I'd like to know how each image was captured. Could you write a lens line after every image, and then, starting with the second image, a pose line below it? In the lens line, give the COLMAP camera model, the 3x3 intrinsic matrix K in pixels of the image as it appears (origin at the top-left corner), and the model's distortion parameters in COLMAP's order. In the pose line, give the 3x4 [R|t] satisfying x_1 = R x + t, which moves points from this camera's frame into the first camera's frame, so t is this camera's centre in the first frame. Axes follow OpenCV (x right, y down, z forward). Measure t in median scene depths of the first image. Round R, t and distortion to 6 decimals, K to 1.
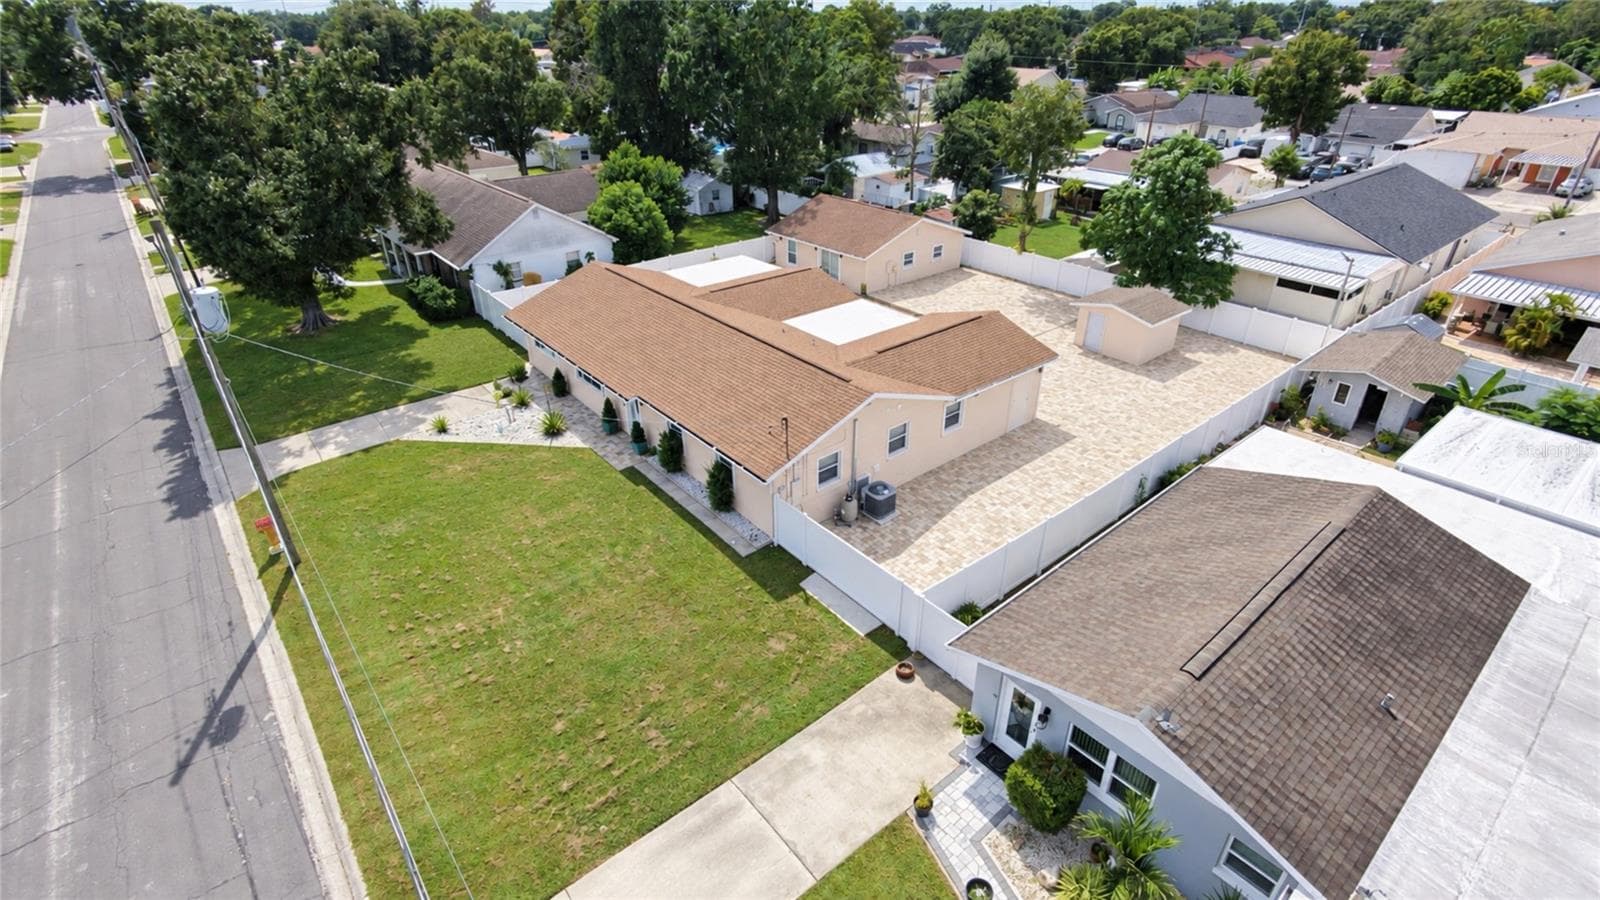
lens RADIAL K [[771.2, 0, 800.0], [0, 771.2, 450.0], [0, 0, 1]] dist [0.010469, -0.000420]
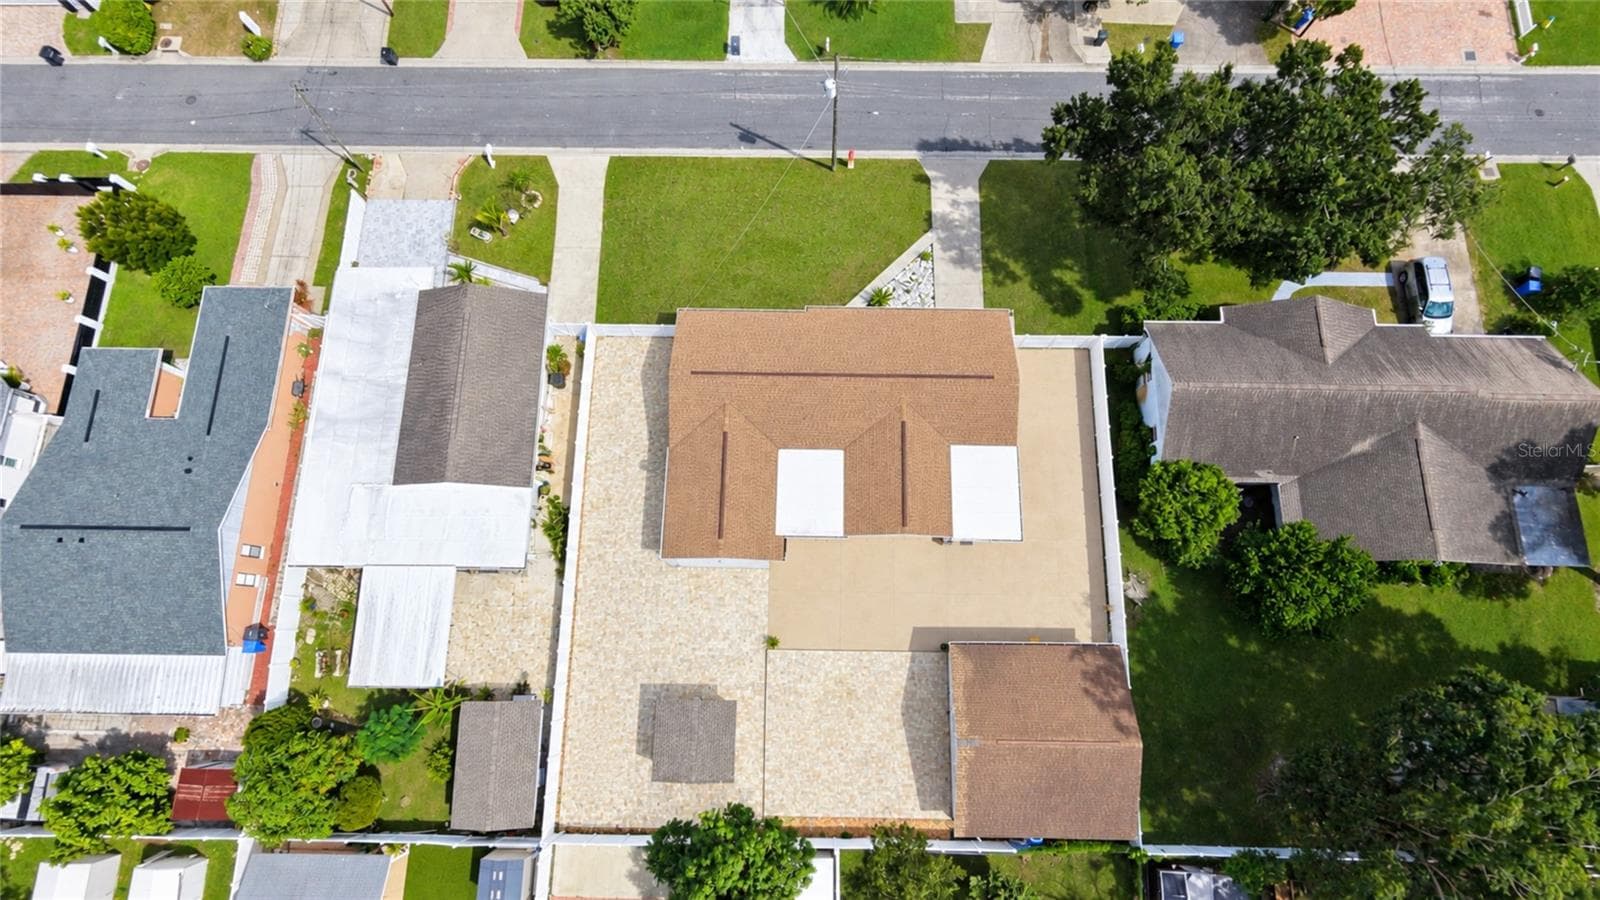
lens RADIAL K [[771.2, 0, 800.0], [0, 771.2, 450.0], [0, 0, 1]] dist [0.010469, -0.000420]
pose [[-0.650921, 0.736887, -0.182485, 0.243217], [-0.371607, -0.099675, 0.923024, -1.330158], [0.661975, 0.668628, 0.338713, 0.550646]]
